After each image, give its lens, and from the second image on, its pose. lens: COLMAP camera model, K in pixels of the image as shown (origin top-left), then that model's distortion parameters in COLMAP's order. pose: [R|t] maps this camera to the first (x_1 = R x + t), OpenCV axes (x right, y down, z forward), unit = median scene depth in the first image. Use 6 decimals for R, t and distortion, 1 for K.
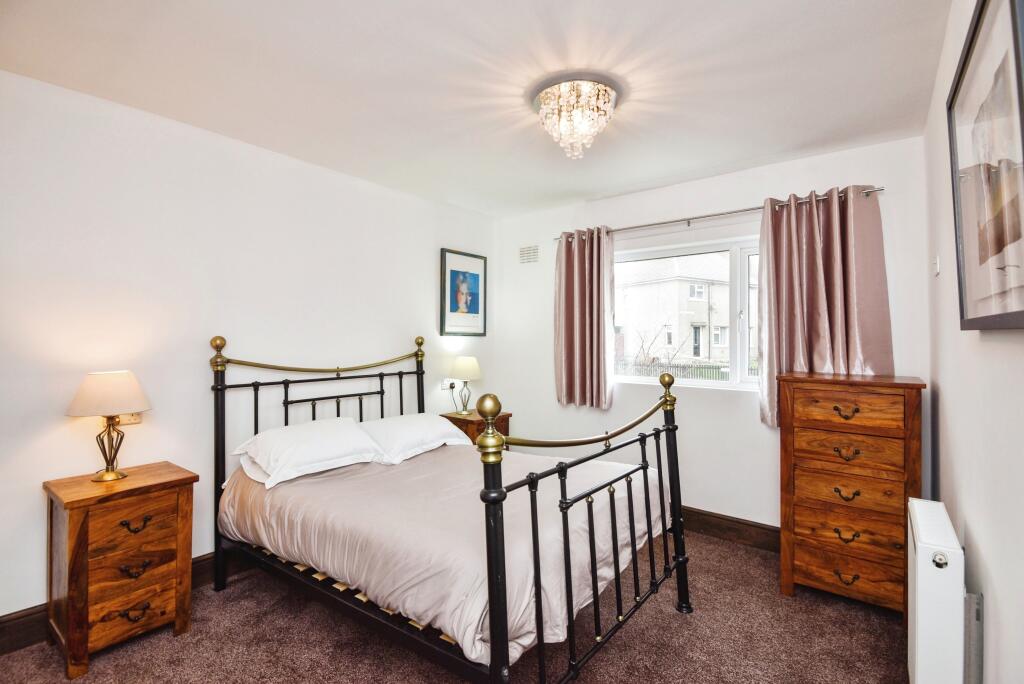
lens RADIAL K [[469.3, 0, 511.8], [0, 469.3, 328.5], [0, 0, 1]] dist [0.000147, -0.001042]
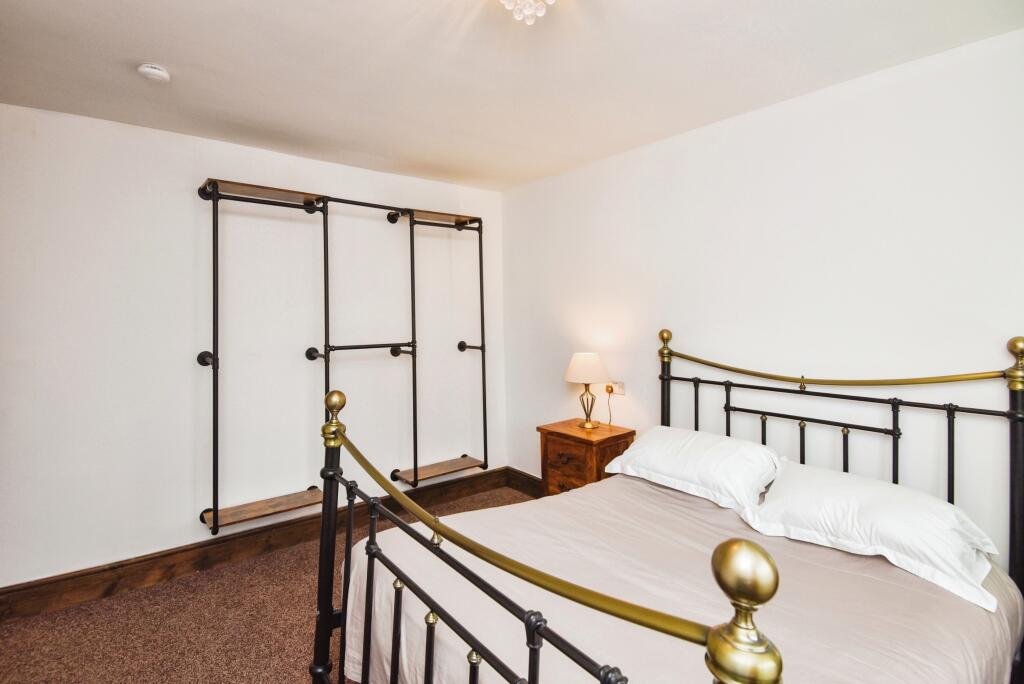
lens RADIAL K [[469.3, 0, 511.8], [0, 469.3, 328.5], [0, 0, 1]] dist [0.000147, -0.001042]
pose [[-0.214832, -0.002204, -0.976649, 0.469497], [-0.004734, 0.999988, -0.001215, 0.016939], [0.976640, 0.004362, -0.214840, 0.849445]]
